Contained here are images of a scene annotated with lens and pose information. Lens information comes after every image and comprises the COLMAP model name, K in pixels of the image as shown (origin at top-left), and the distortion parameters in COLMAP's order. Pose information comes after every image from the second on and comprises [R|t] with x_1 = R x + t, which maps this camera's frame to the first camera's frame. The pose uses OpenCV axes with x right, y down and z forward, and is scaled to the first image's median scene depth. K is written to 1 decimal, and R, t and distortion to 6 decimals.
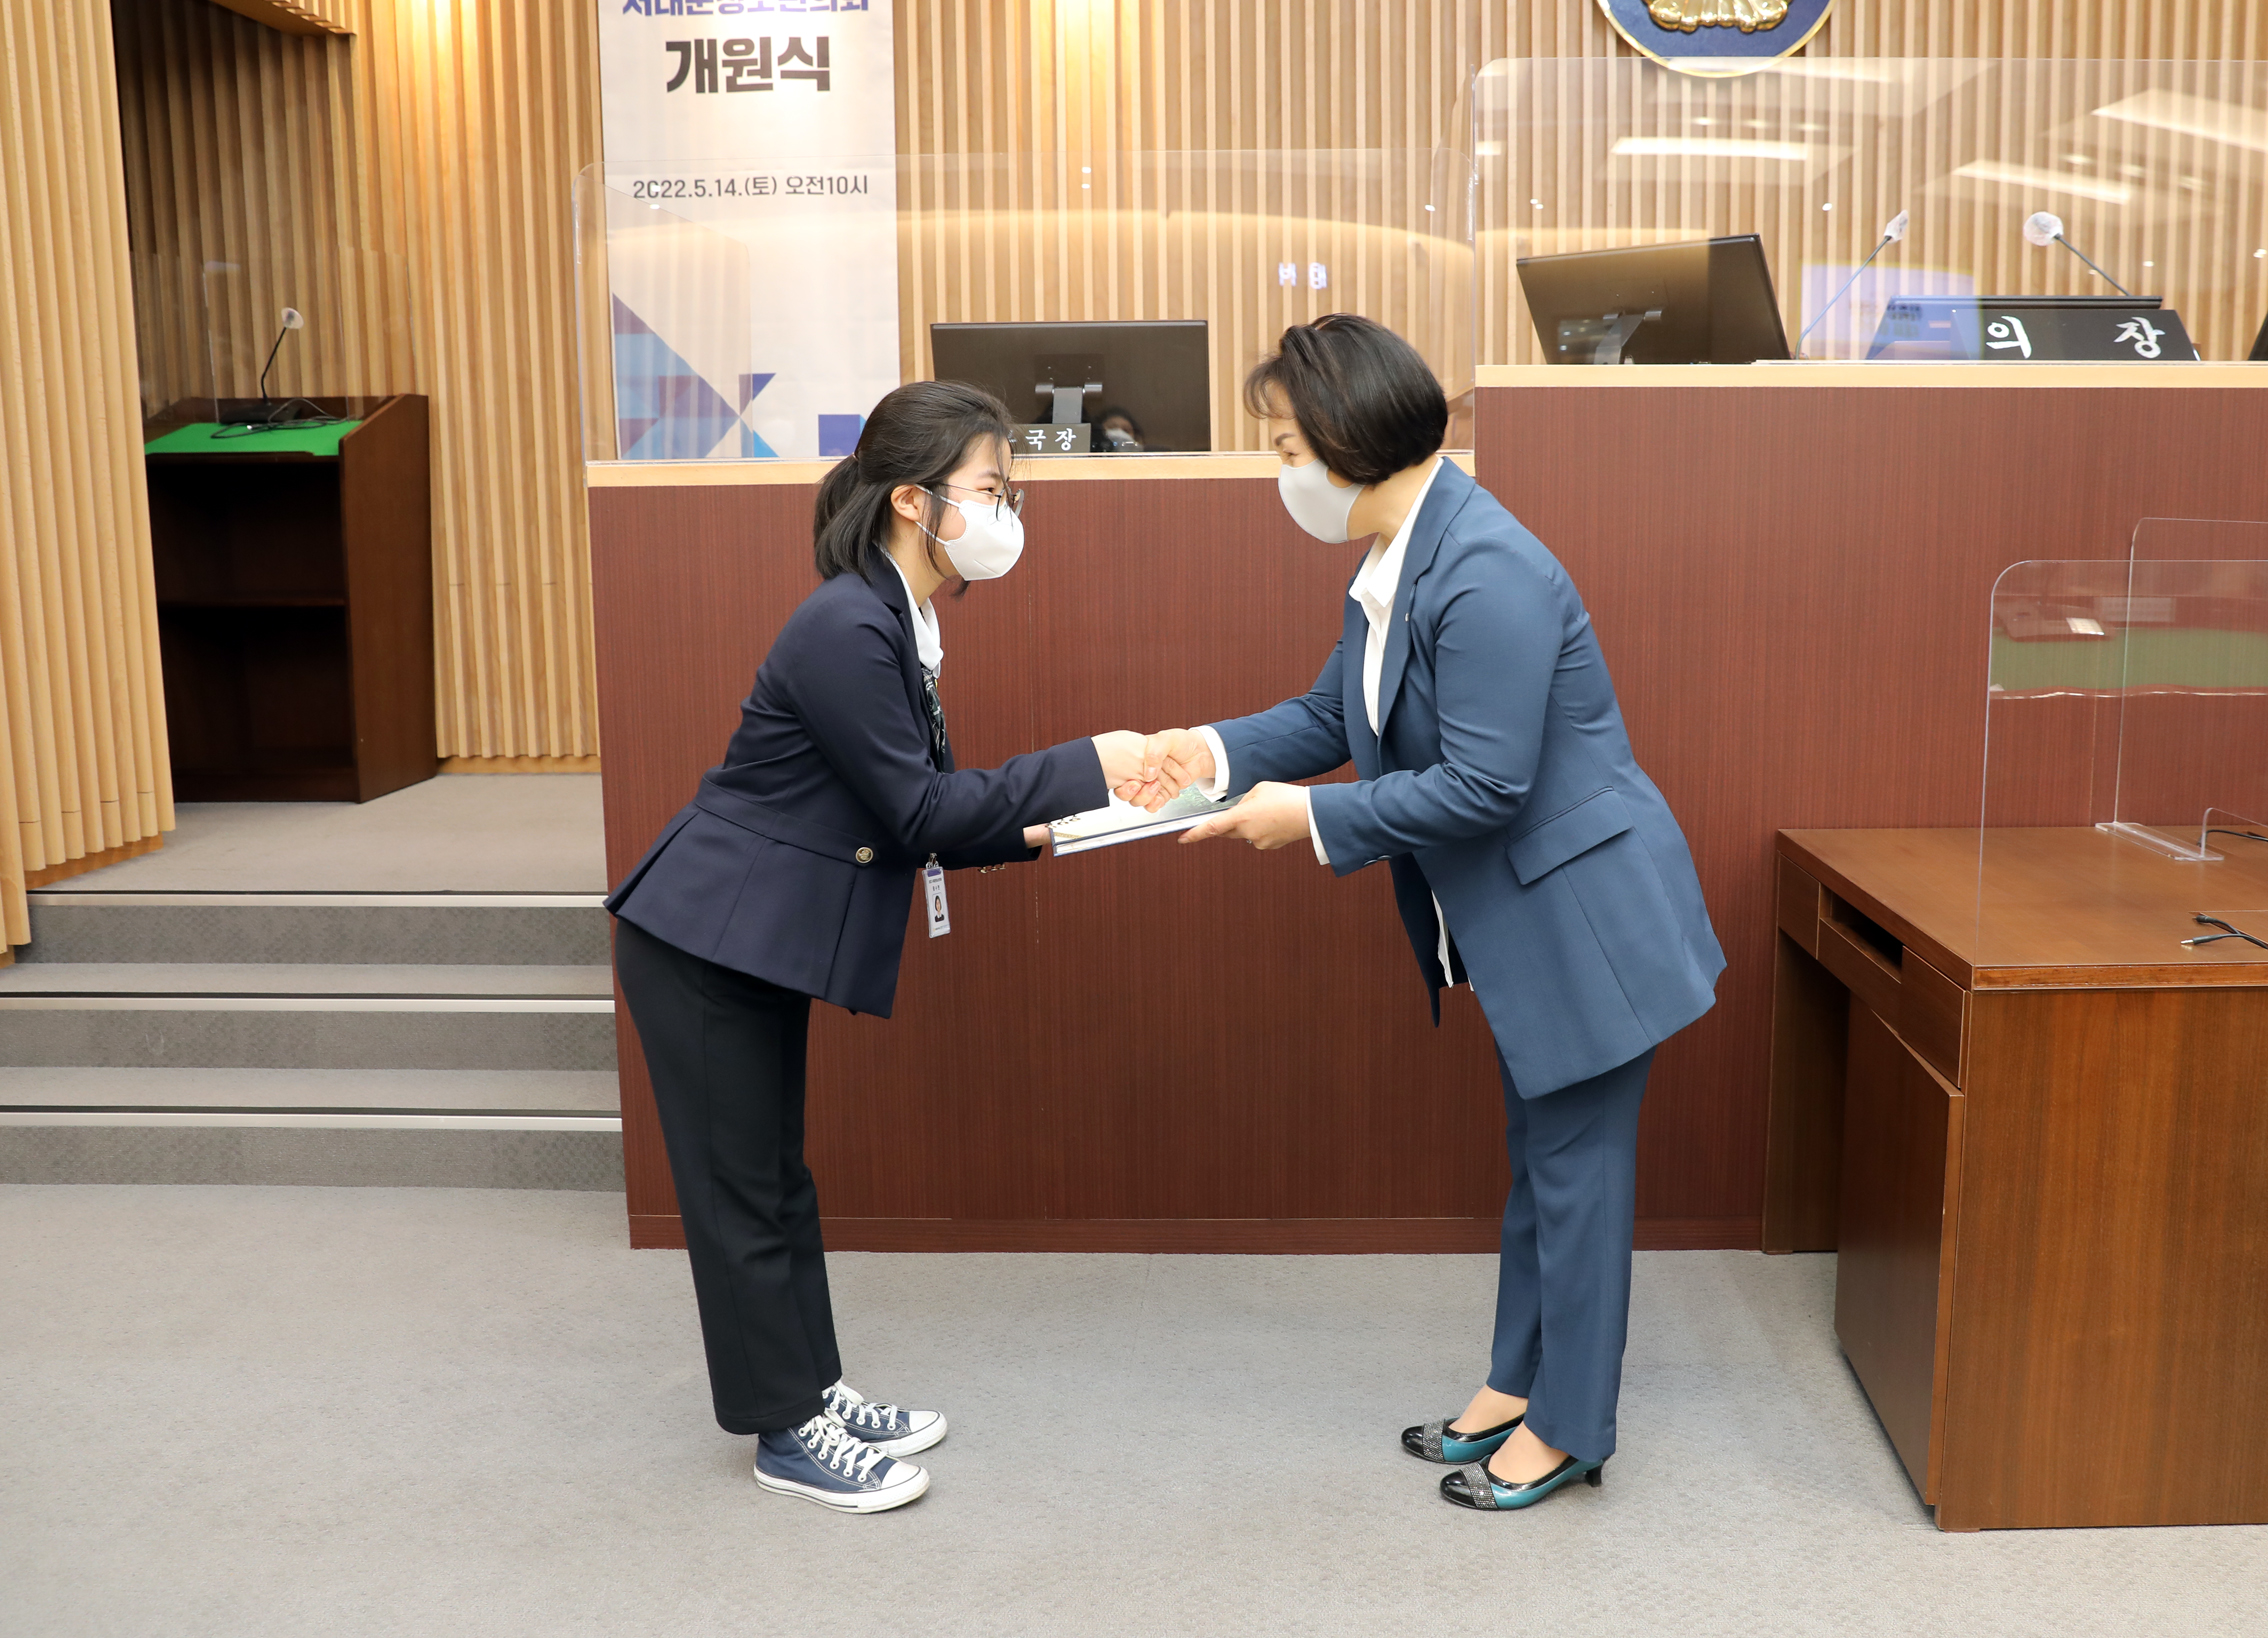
lens RADIAL K [[1822.6, 0, 1274.8], [0, 1822.6, 728.5], [0, 0, 1]] dist [-0.110979, 0.086380]
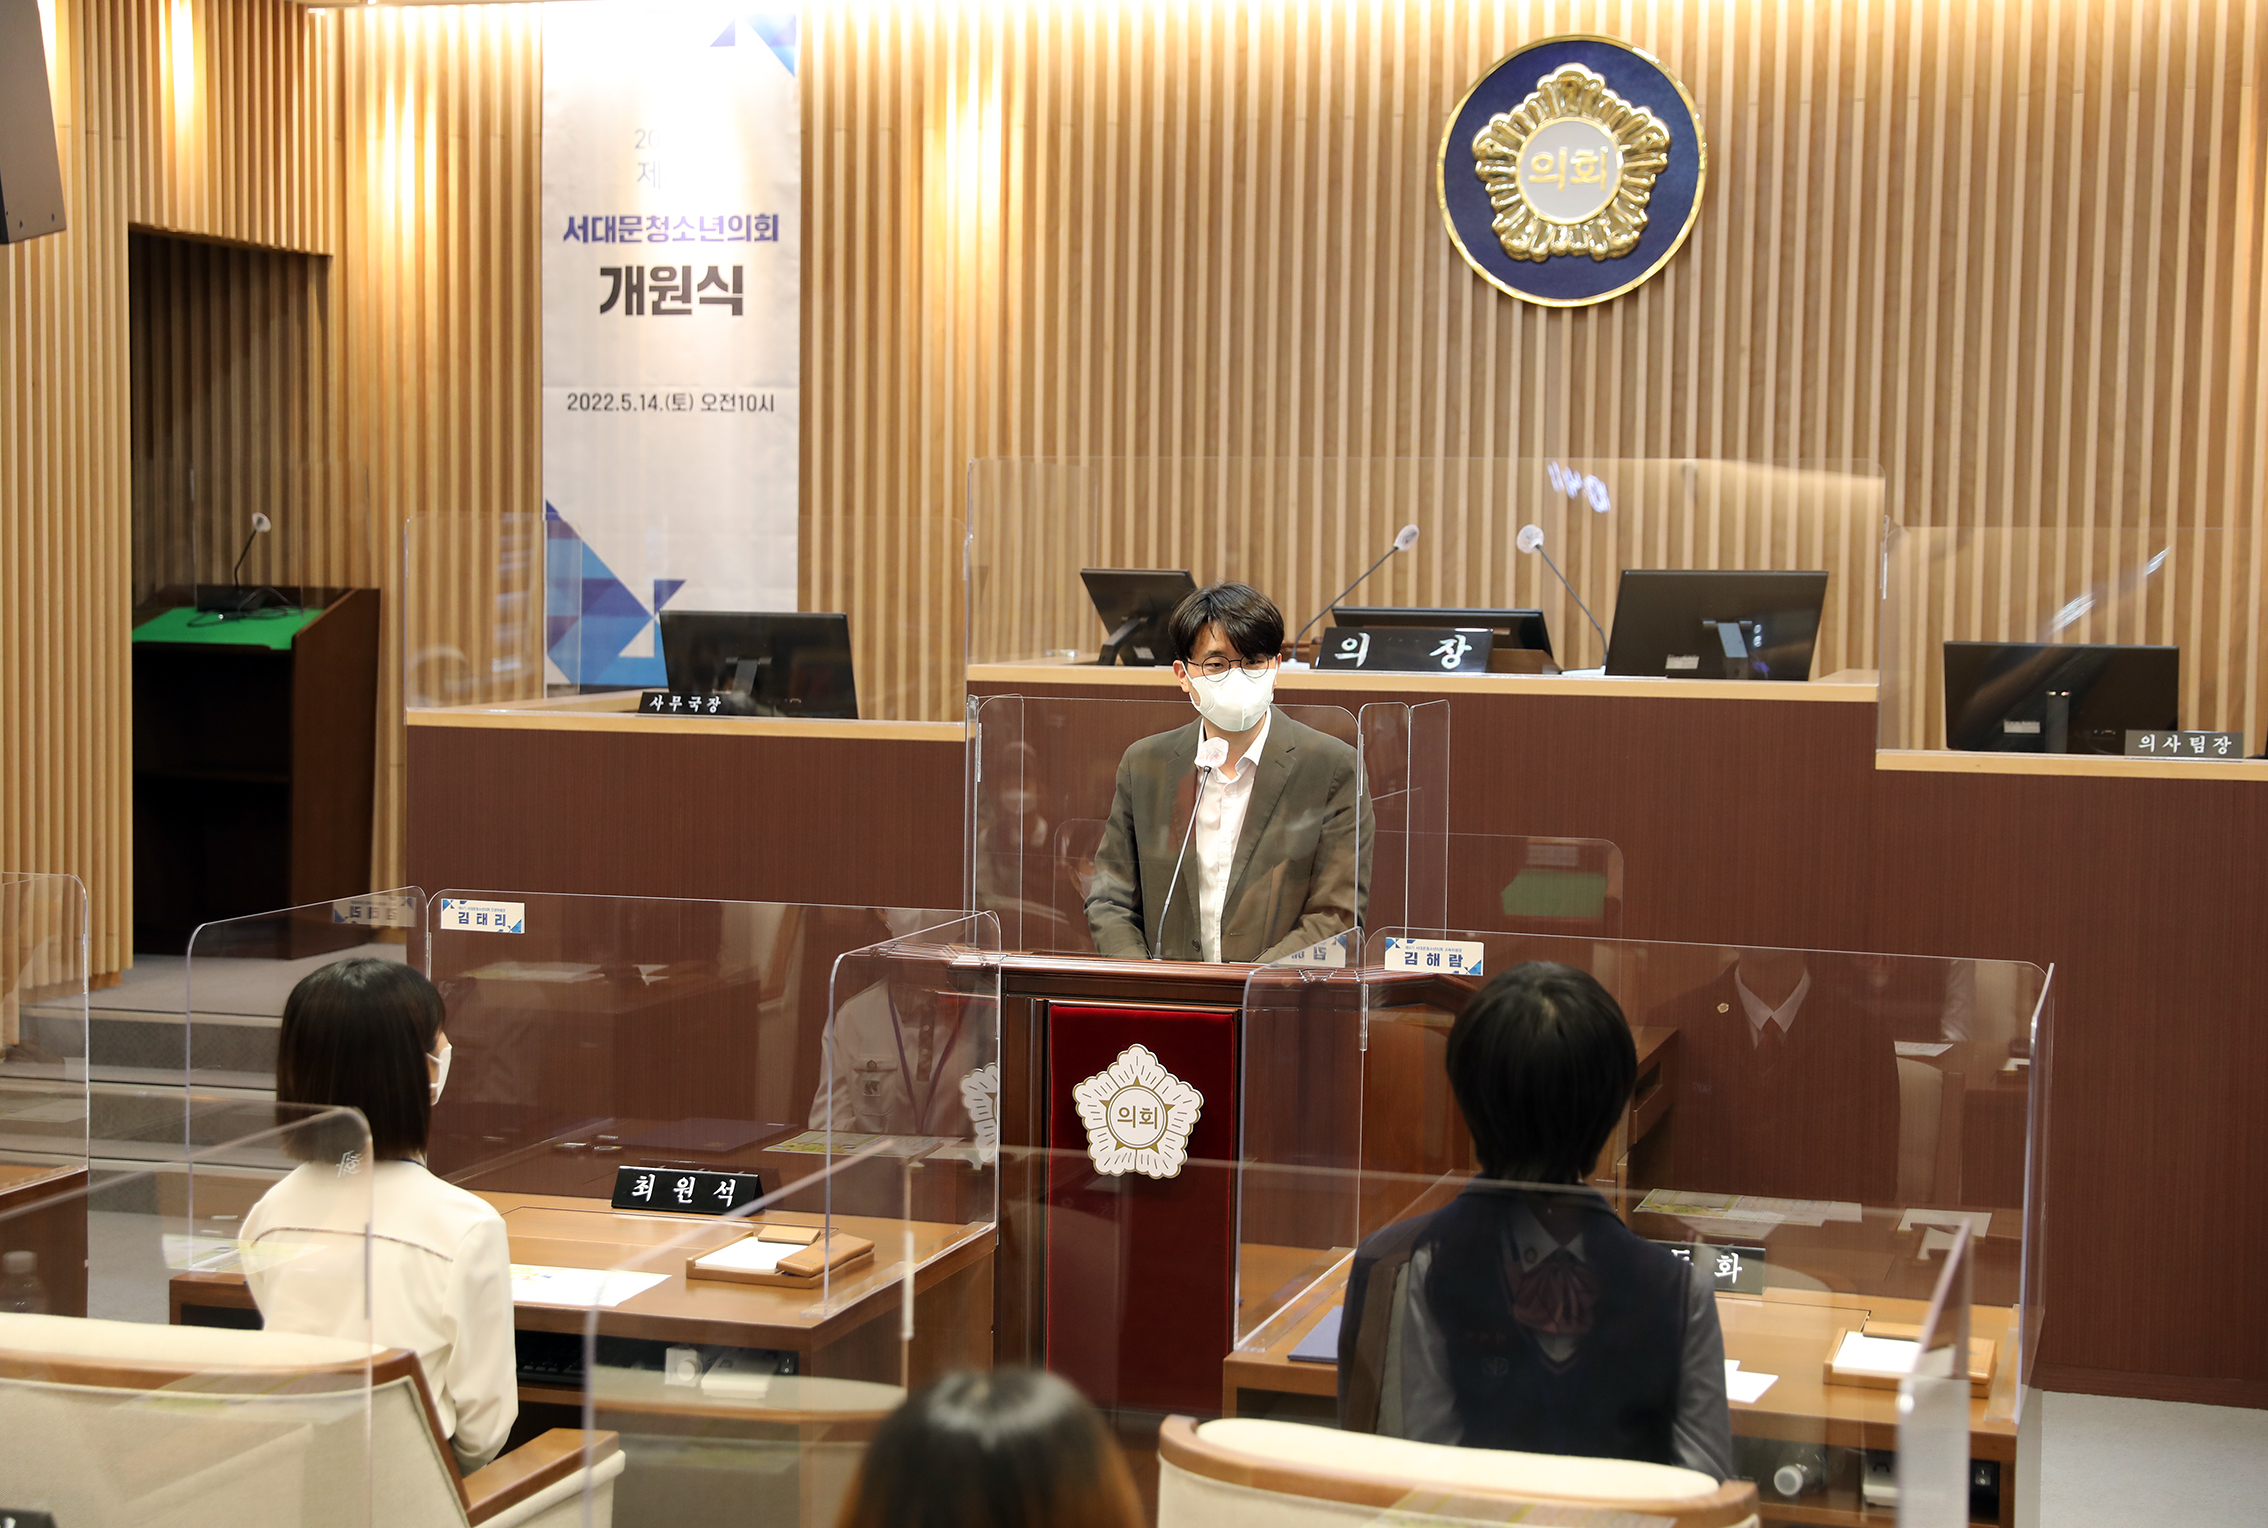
lens RADIAL K [[3461.5, 0, 1122.4], [0, 3461.5, 772.9], [0, 0, 1]] dist [0.095939, 0.083134]
pose [[0.958570, 0.037898, -0.282326, 0.573543], [-0.056964, 0.996594, -0.059627, 0.024201], [0.279104, 0.073239, 0.957464, -0.911815]]
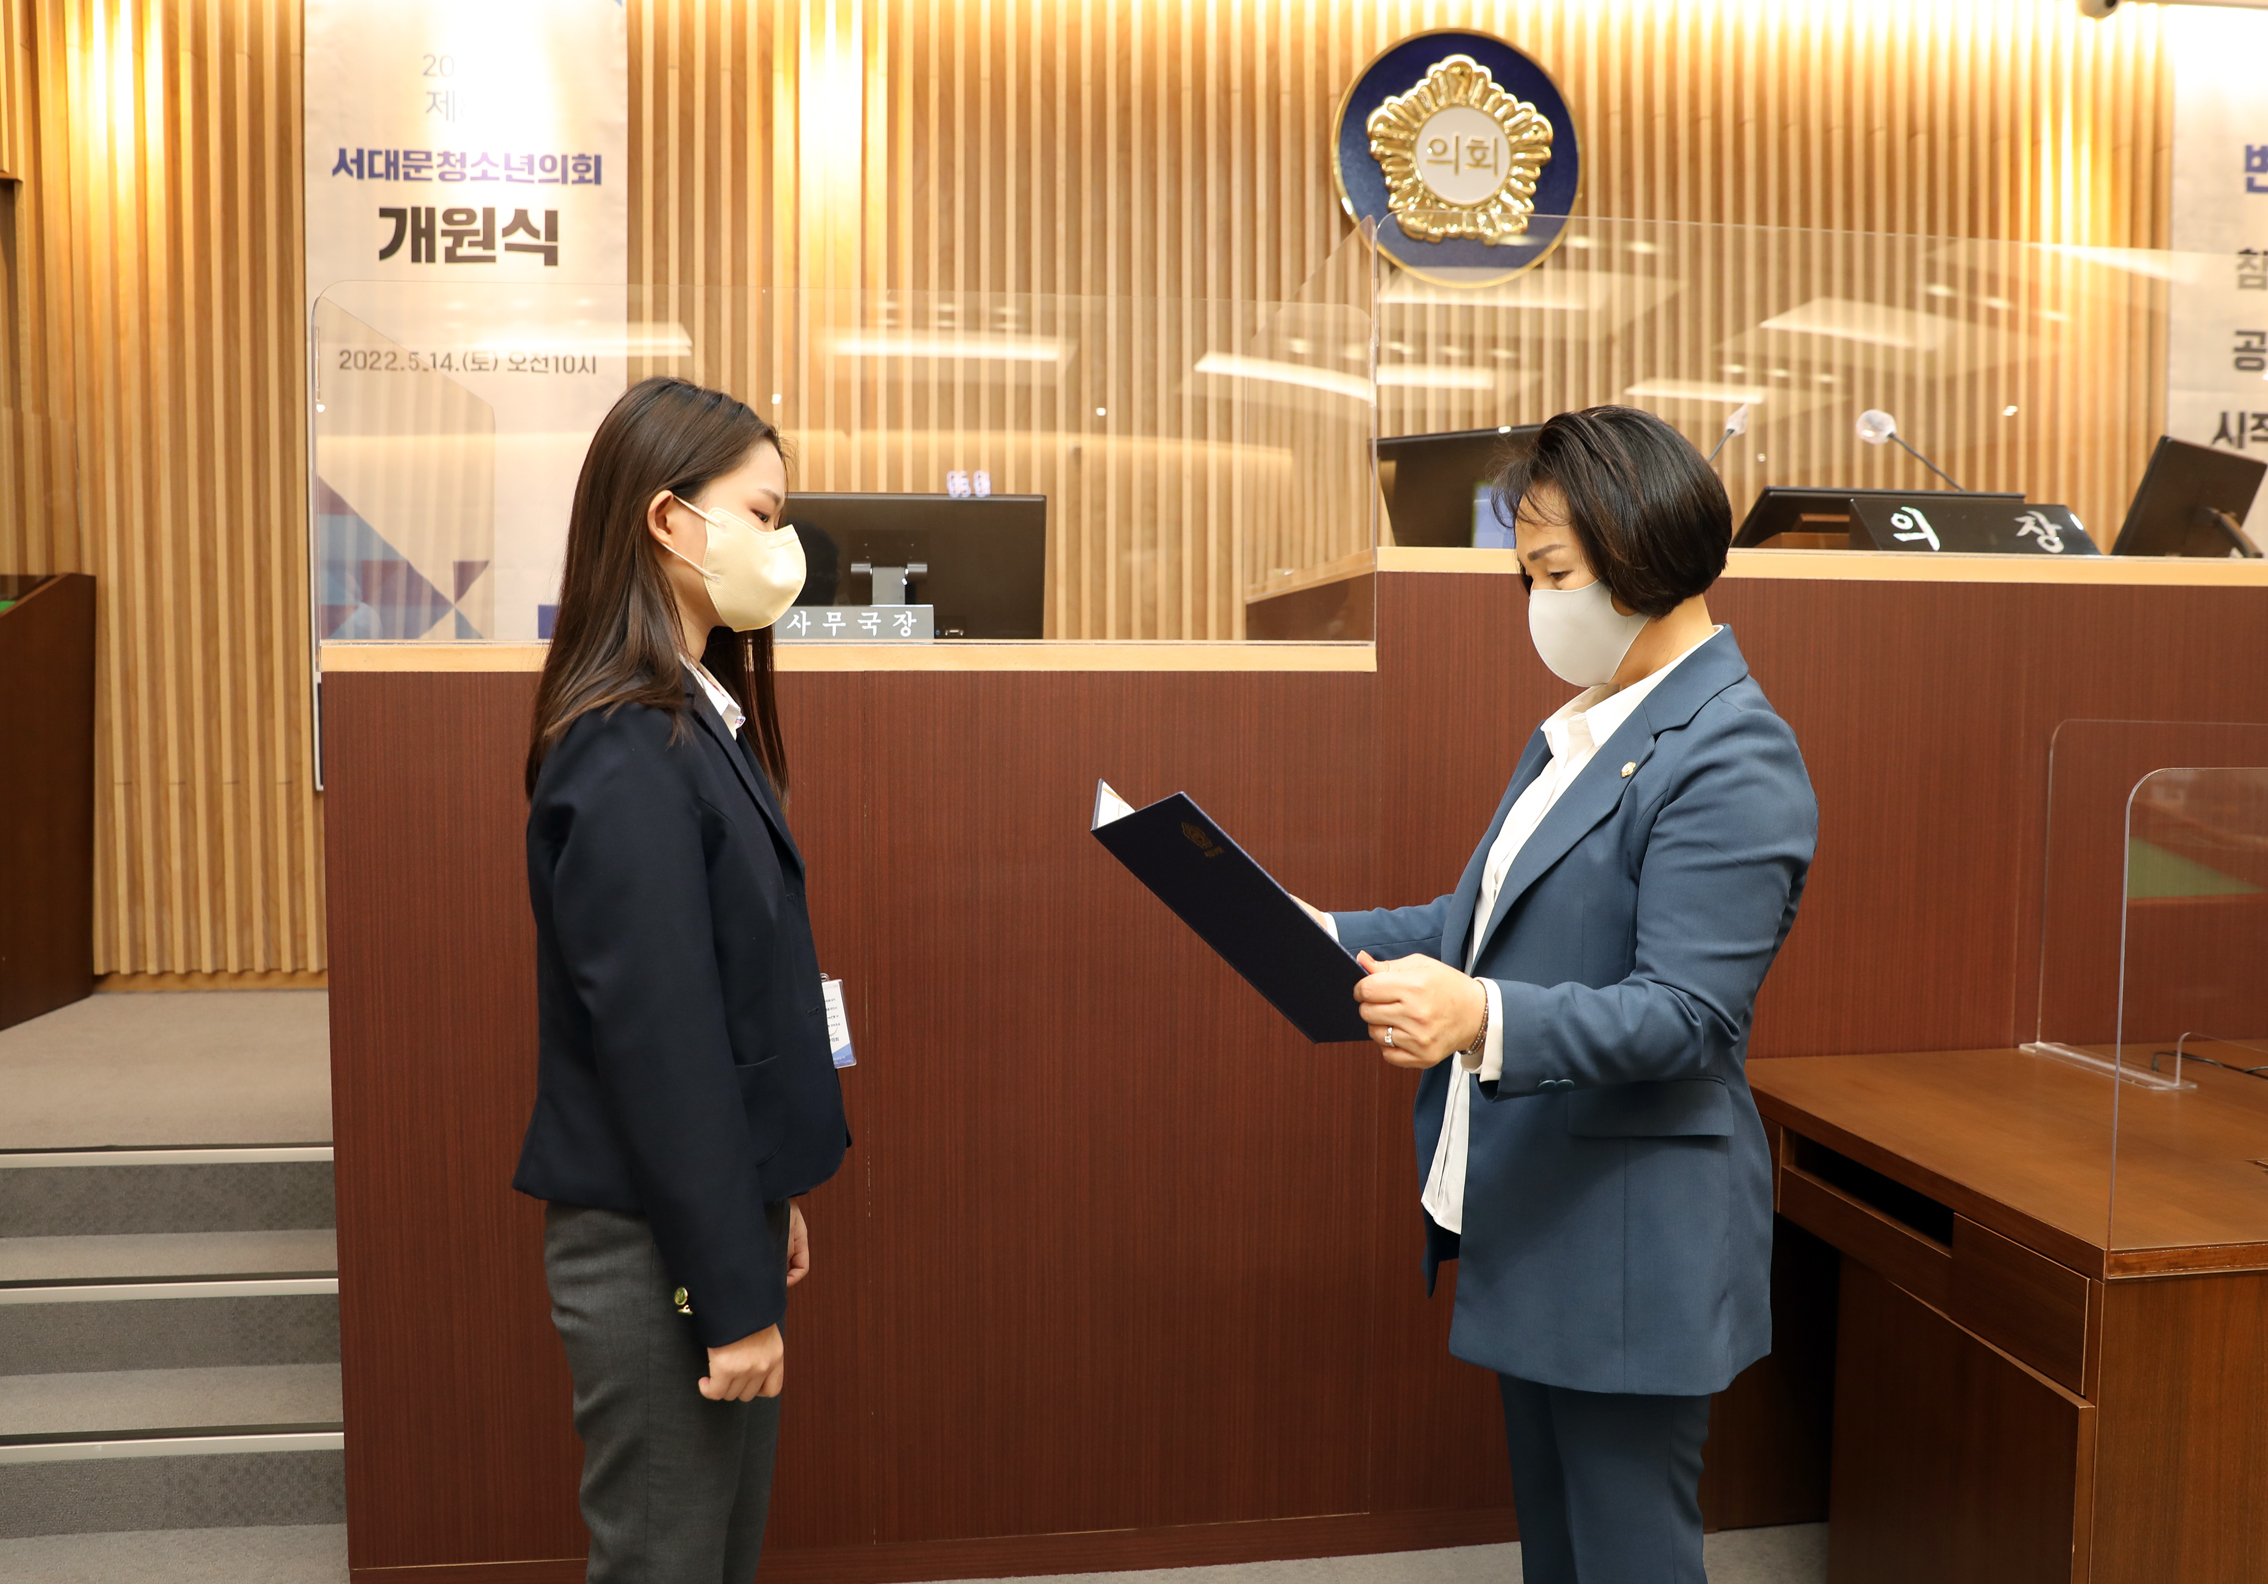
lens RADIAL K [[1671.2, 0, 1135.4], [0, 1671.2, 786.6], [0, 0, 1]] dist [-0.106194, 0.081015]
pose [[0.990290, 0.000577, 0.139015, -0.067304], [0.009907, 0.997156, -0.074710, -0.012909], [-0.138662, 0.075362, 0.987468, 0.122291]]
